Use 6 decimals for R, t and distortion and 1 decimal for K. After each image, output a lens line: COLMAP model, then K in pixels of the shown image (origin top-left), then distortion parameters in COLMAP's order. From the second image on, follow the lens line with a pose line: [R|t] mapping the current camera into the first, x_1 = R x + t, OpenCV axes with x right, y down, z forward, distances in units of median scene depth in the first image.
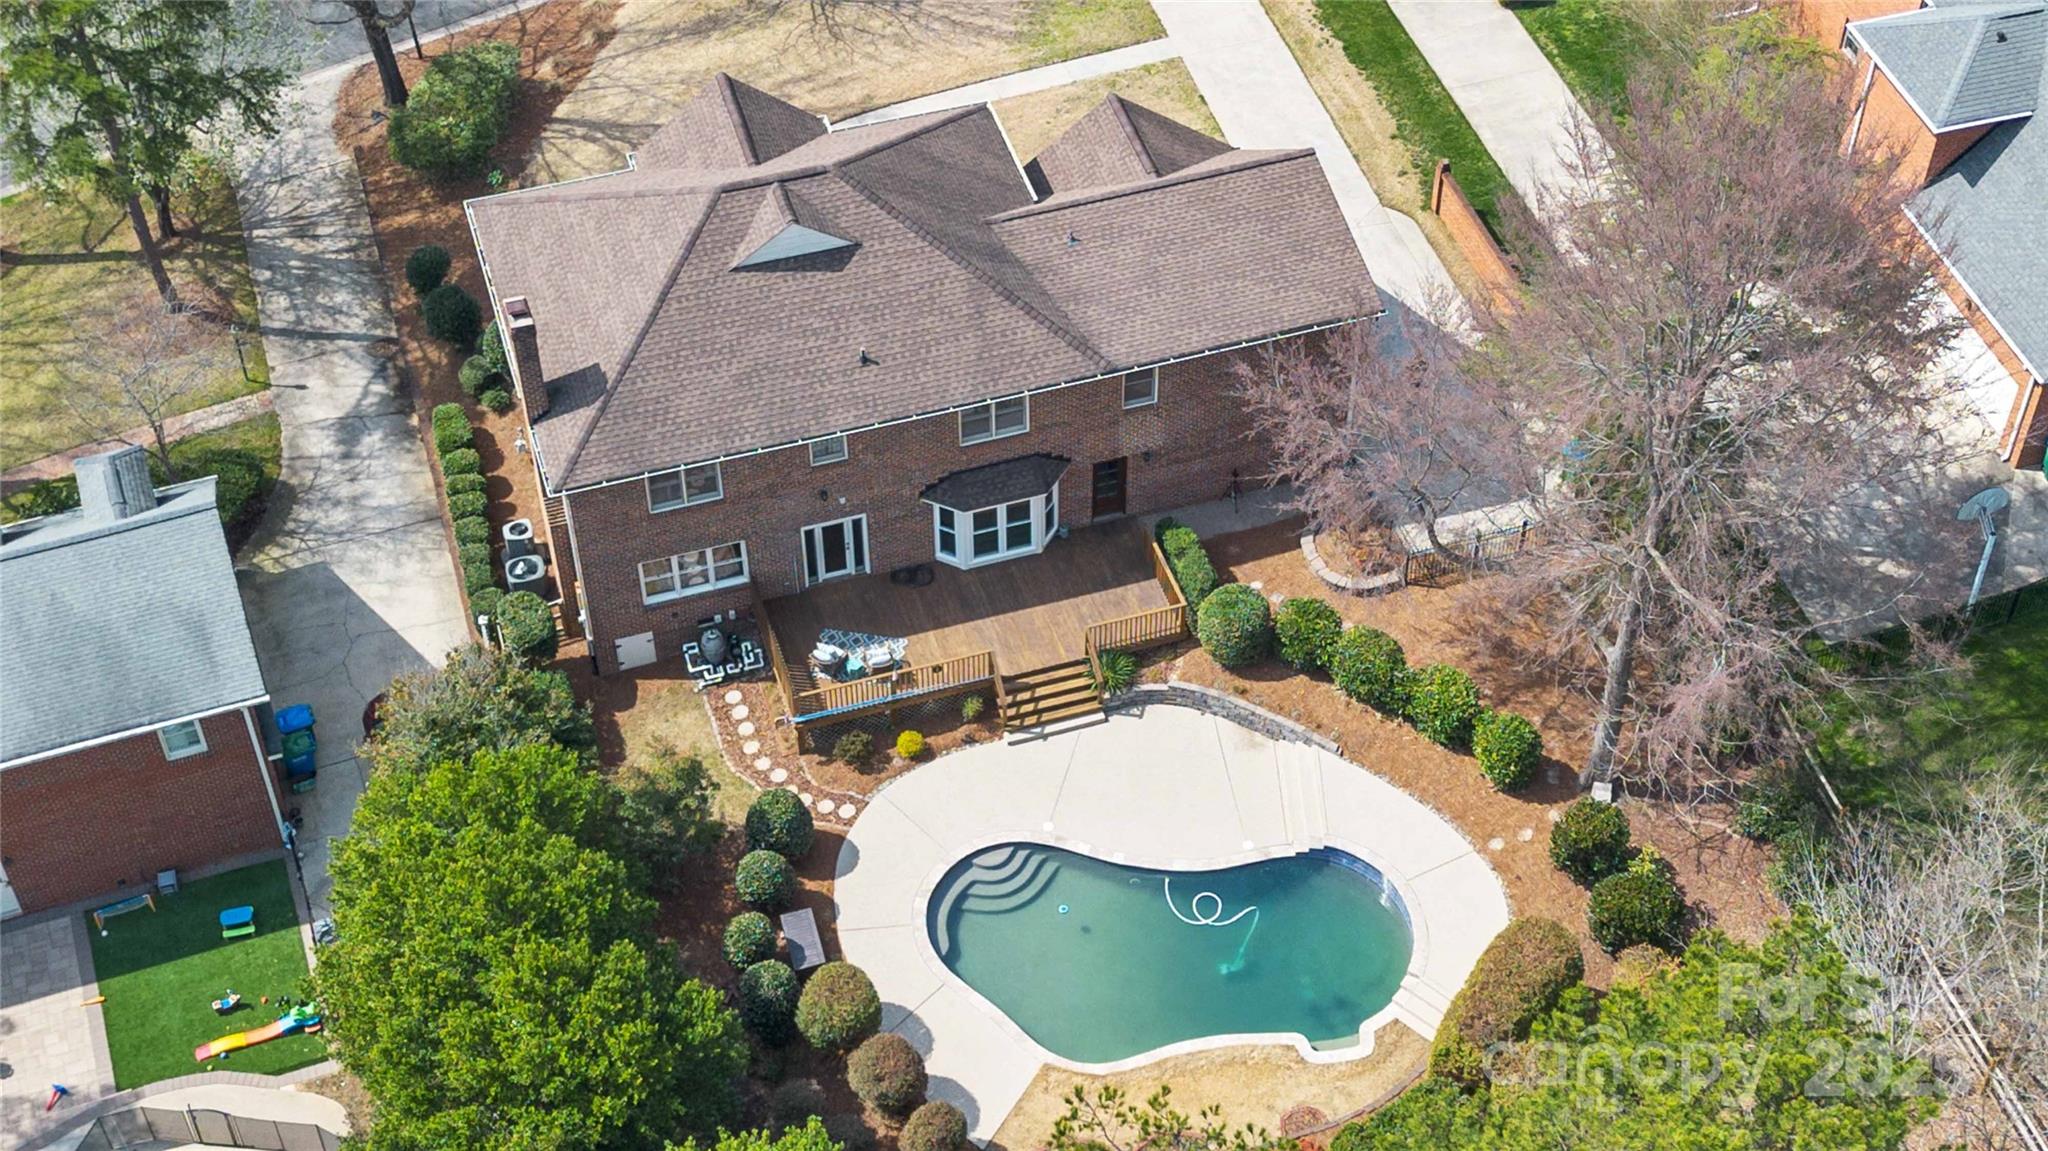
lens RADIAL K [[2884.3, 0, 1029.6], [0, 2884.3, 567.2], [0, 0, 1]] dist [0.111935, 0.000000]
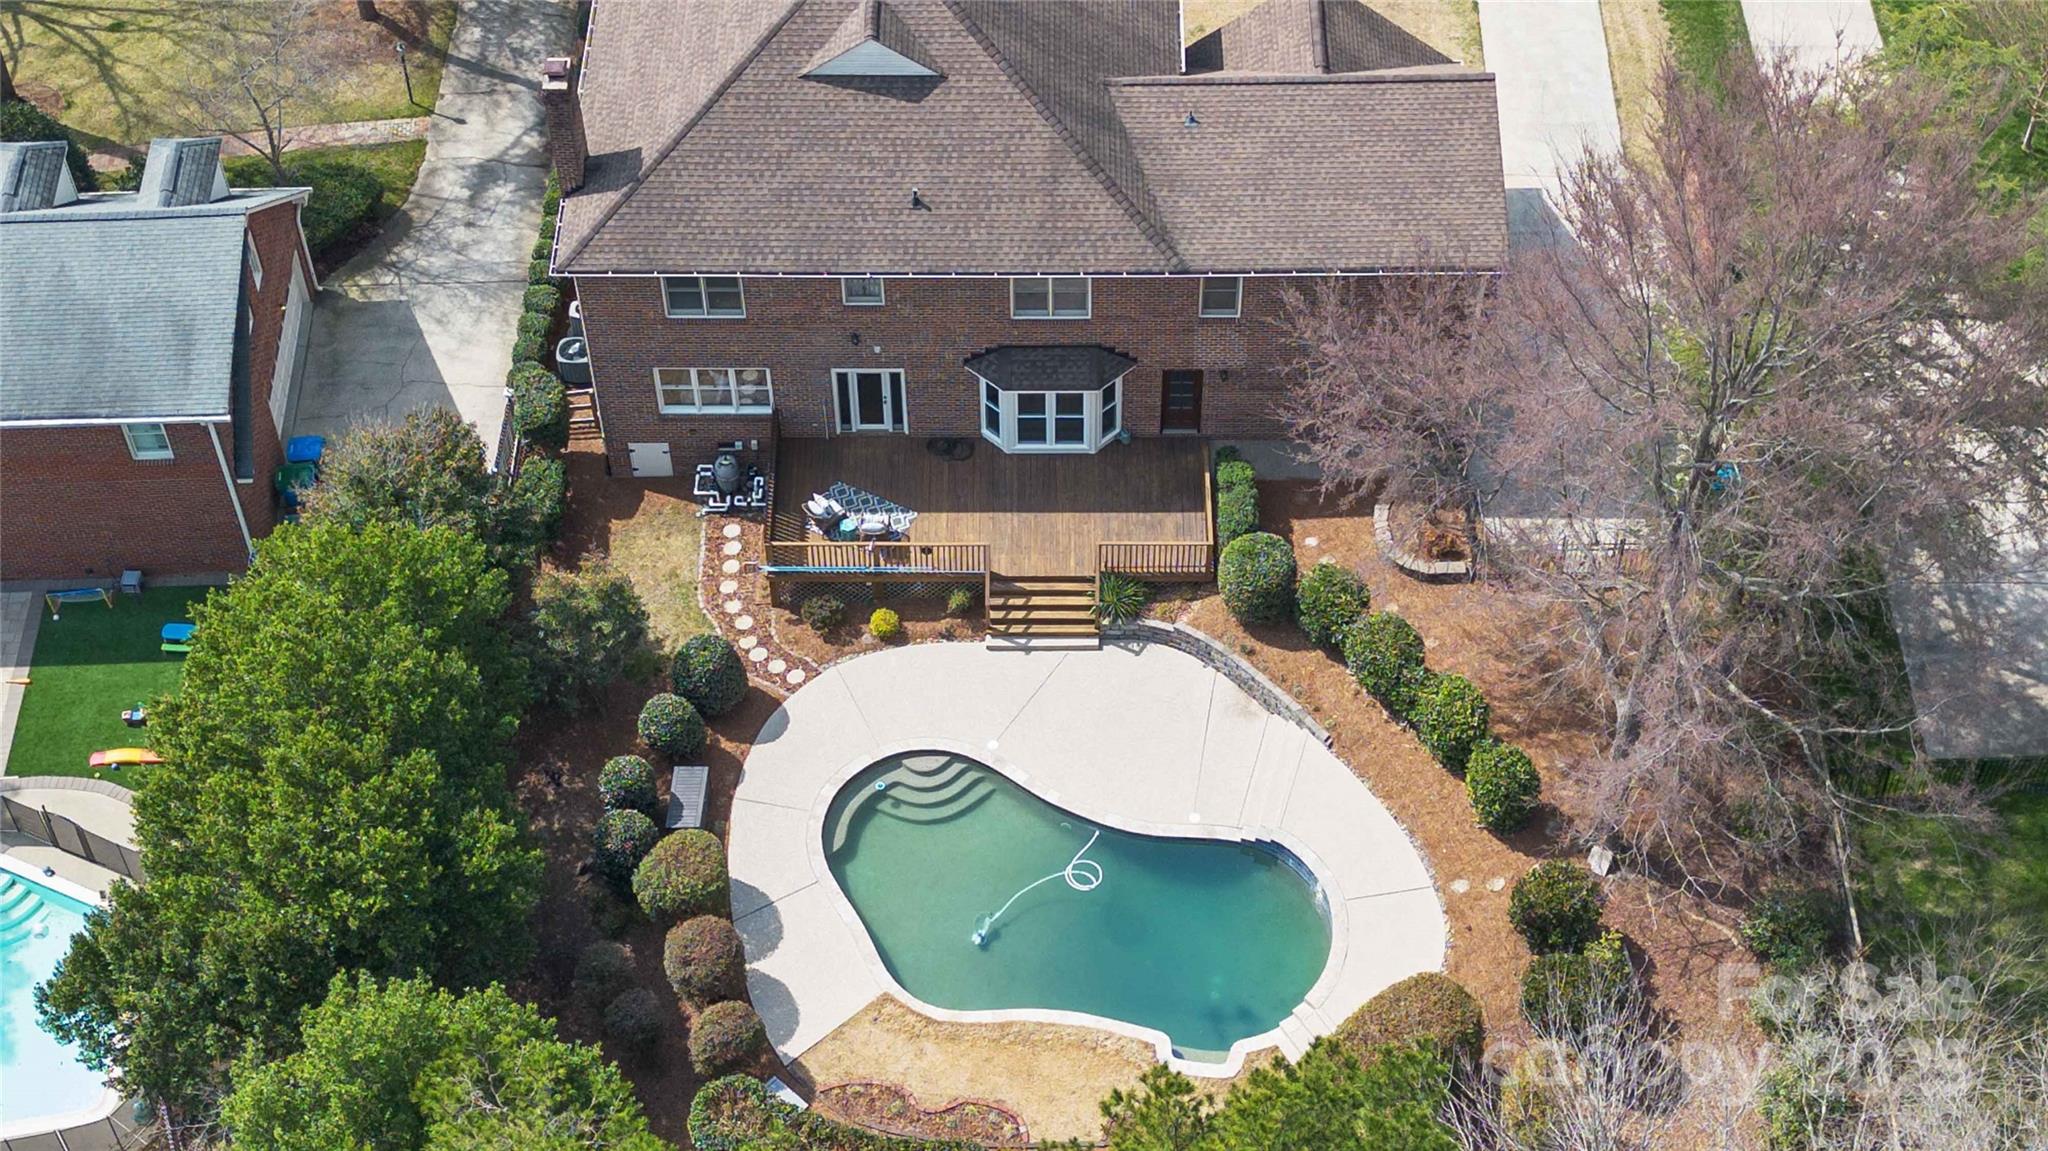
lens RADIAL K [[2884.3, 0, 1024.8], [0, 2884.3, 578.3], [0, 0, 1]] dist [0.111935, 0.000000]
pose [[0.952369, 0.229330, -0.201002, 0.182590], [-0.219365, 0.973068, 0.070834, -0.027657], [0.211833, -0.023367, 0.977026, 0.108052]]
